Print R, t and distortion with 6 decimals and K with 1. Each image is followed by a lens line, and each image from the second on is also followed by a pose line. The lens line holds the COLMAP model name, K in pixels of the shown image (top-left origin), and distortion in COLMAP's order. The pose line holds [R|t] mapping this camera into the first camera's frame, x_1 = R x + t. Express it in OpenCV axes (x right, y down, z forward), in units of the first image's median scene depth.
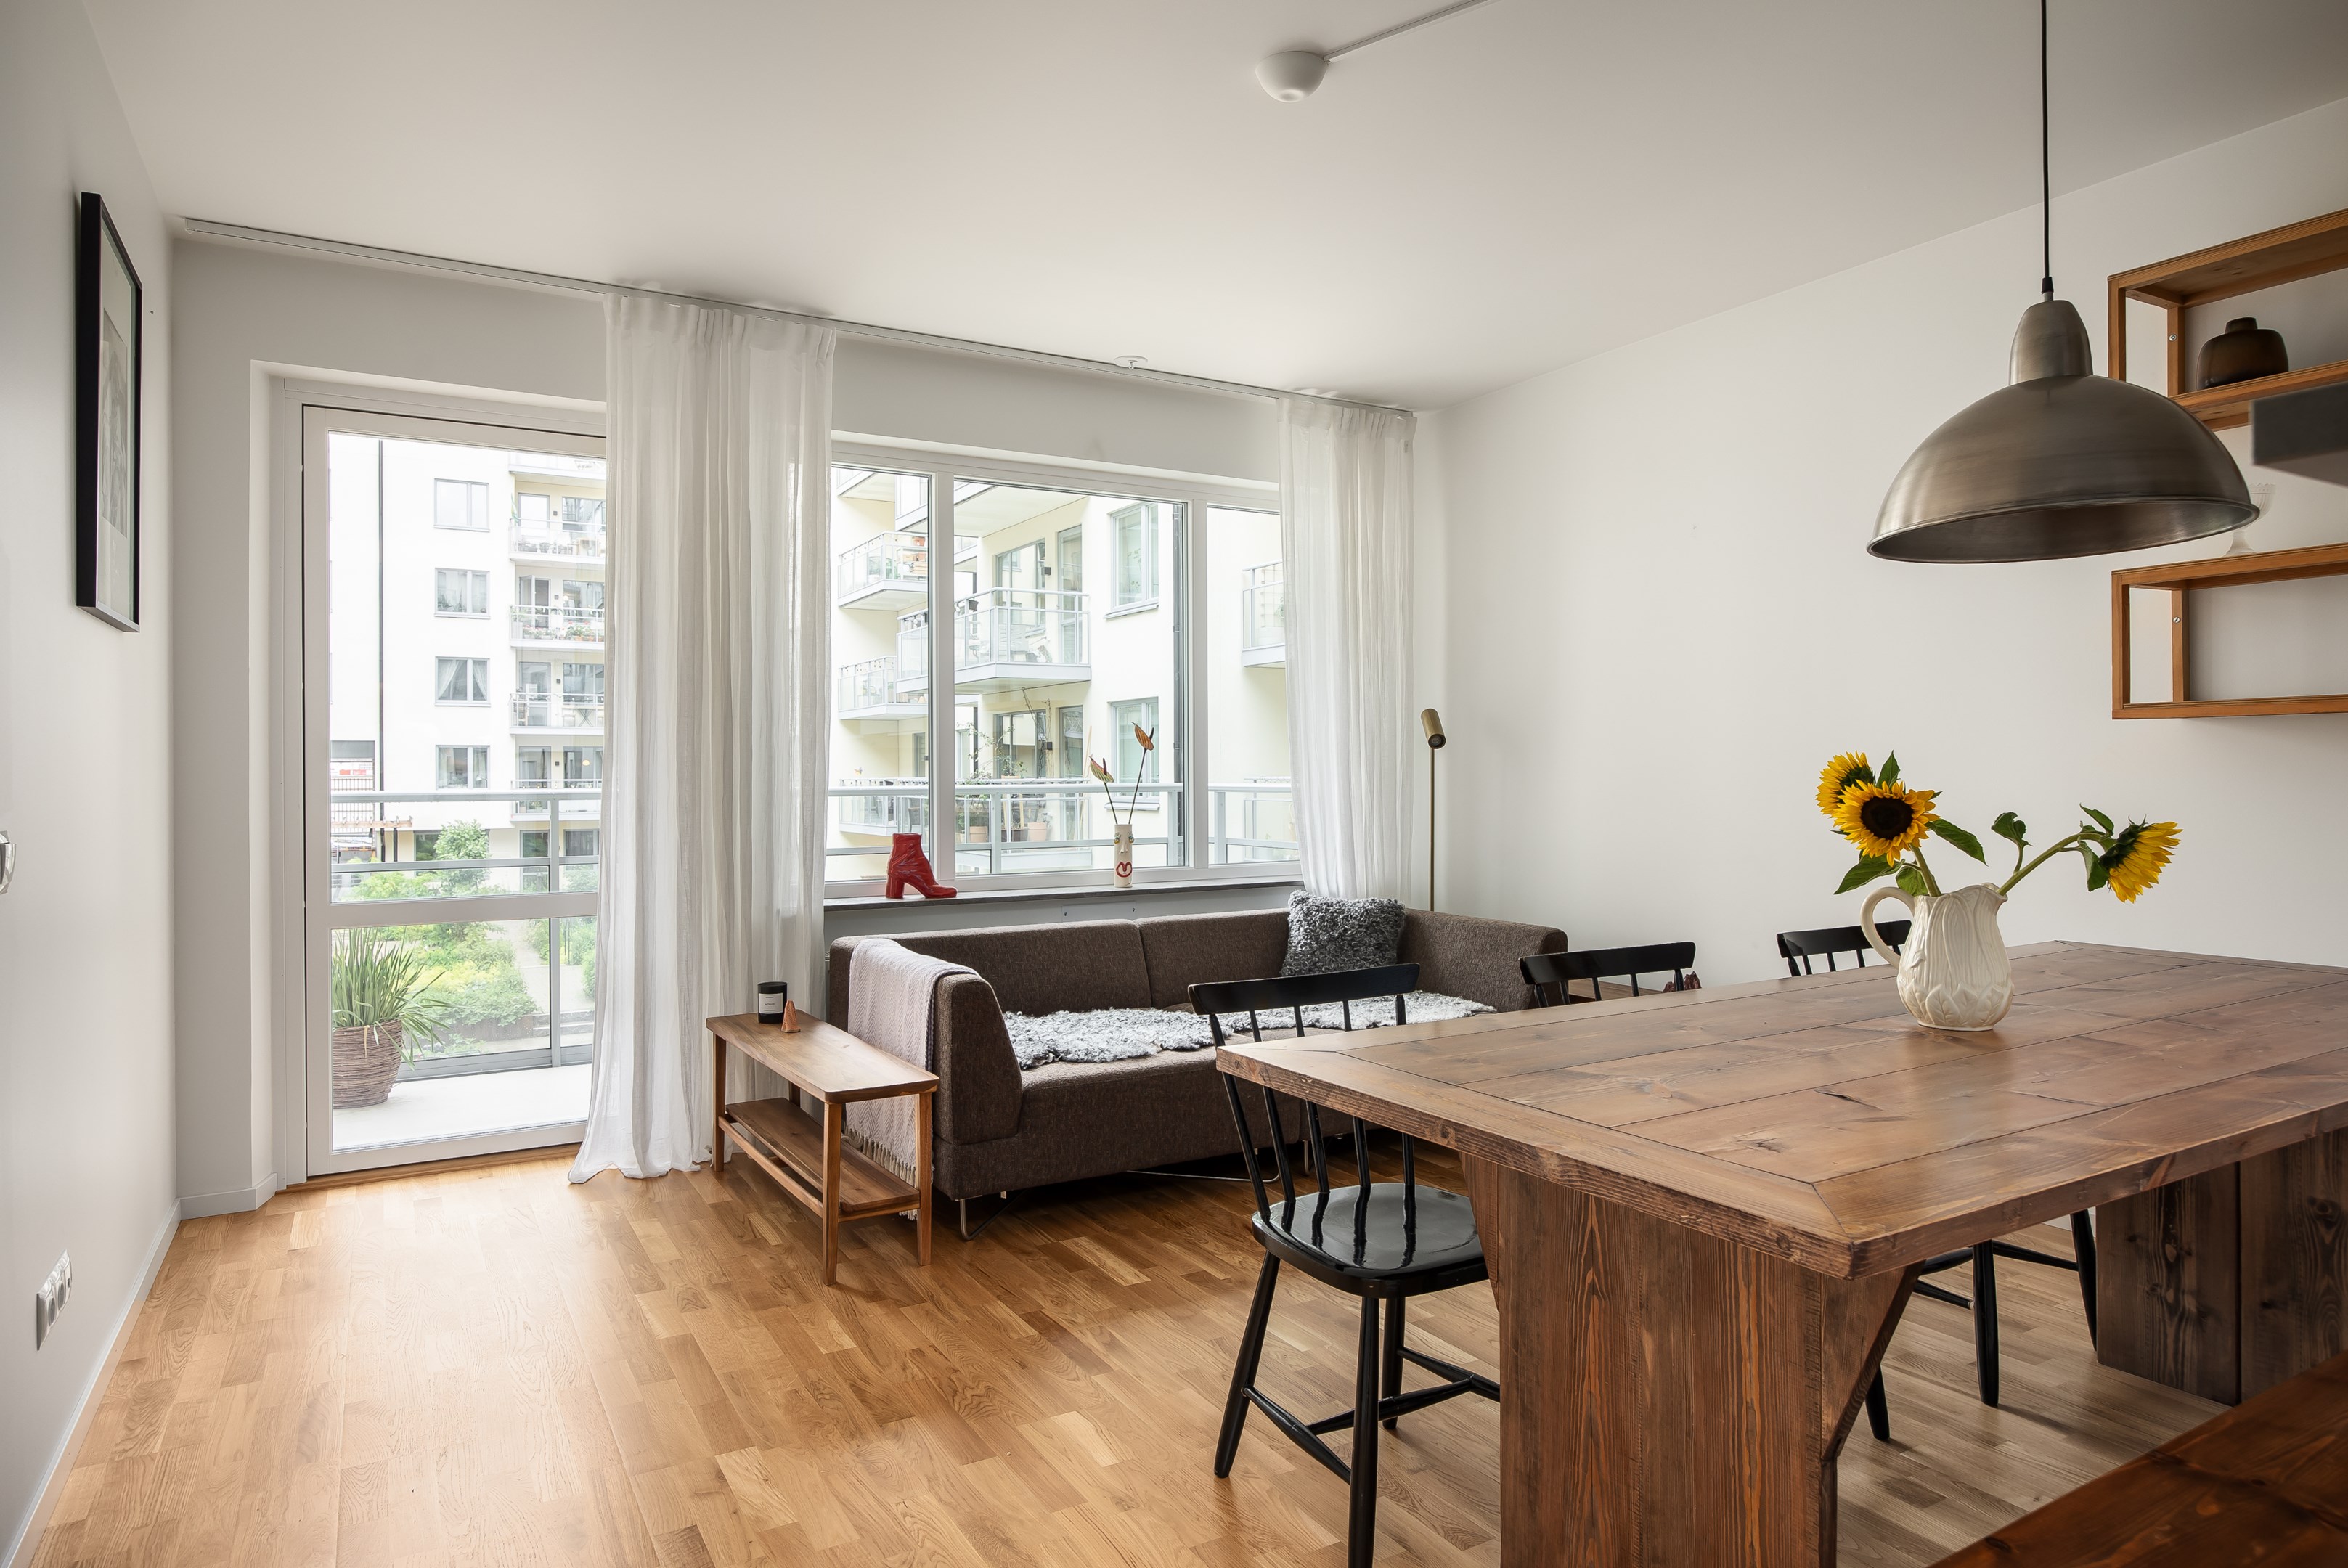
lens RADIAL K [[1377.2, 0, 1177.1], [0, 1377.2, 777.9], [0, 0, 1]] dist [0.000409, 0.000021]
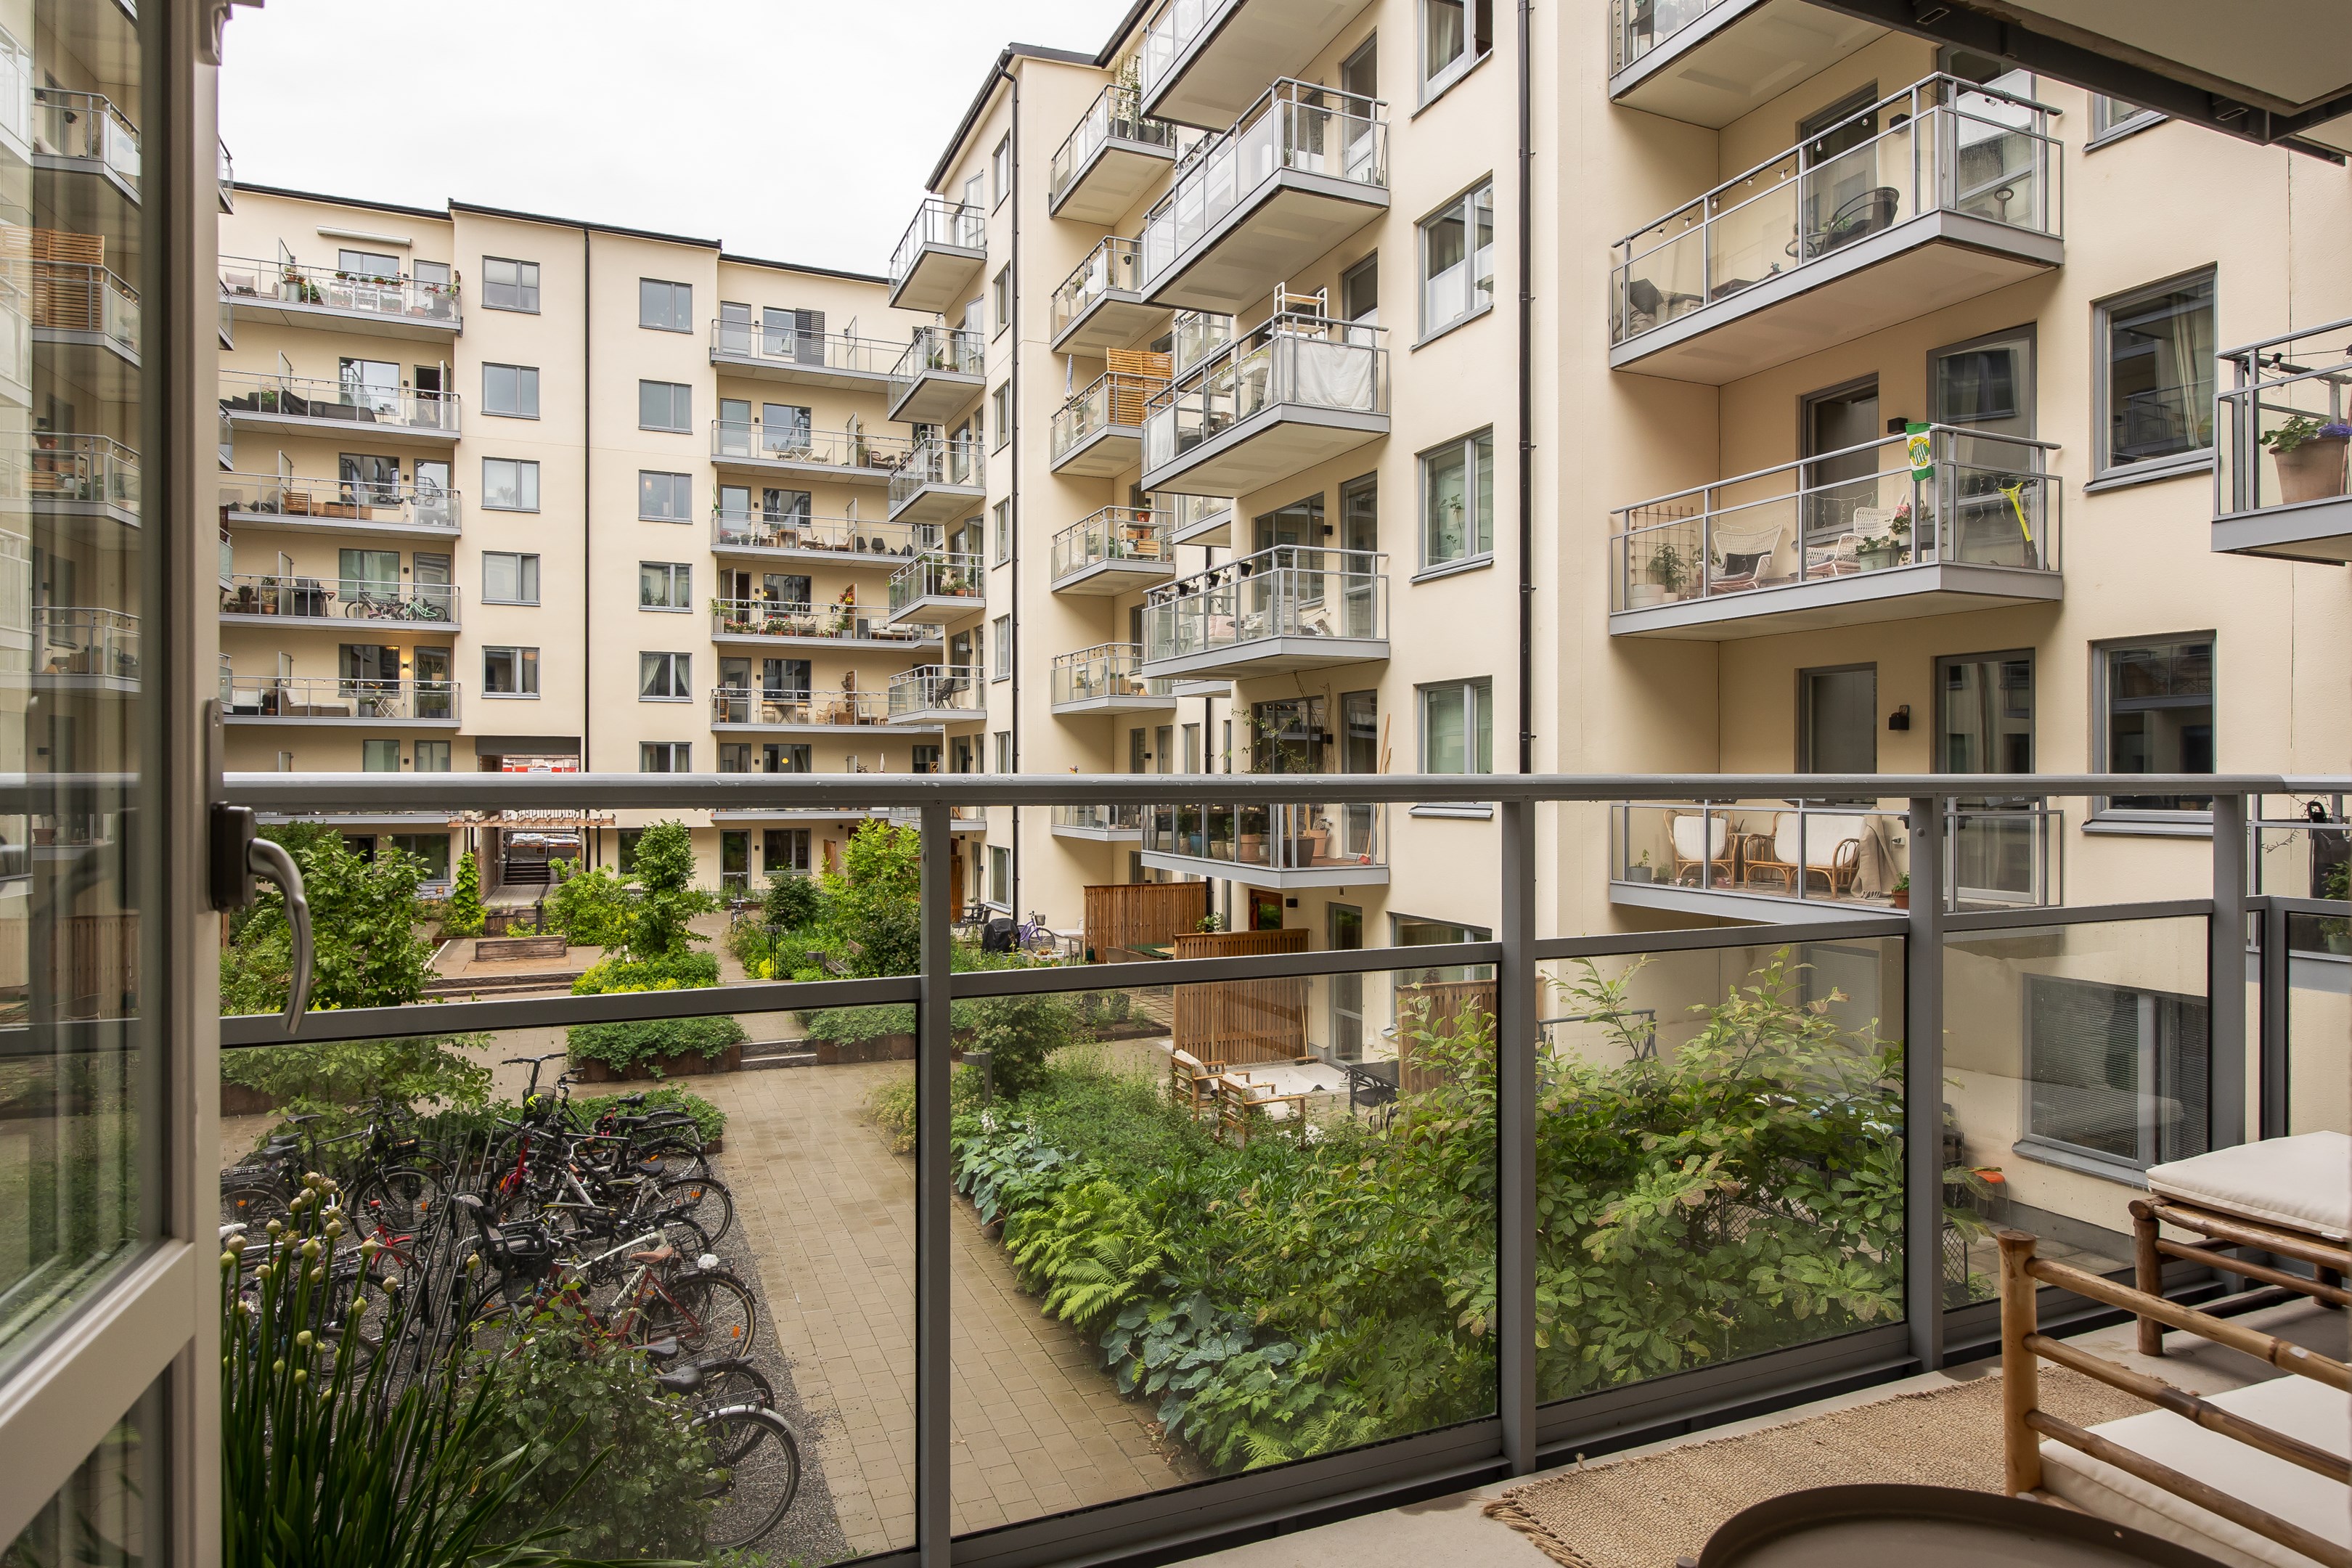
lens RADIAL K [[1347.6, 0, 1174.7], [0, 1347.6, 784.2], [0, 0, 1]] dist [-0.001216, -0.000007]
pose [[0.993191, 0.006407, -0.116317, -0.047078], [-0.006073, 0.999976, 0.003228, 0.001142], [0.116335, -0.002500, 0.993207, 0.090280]]
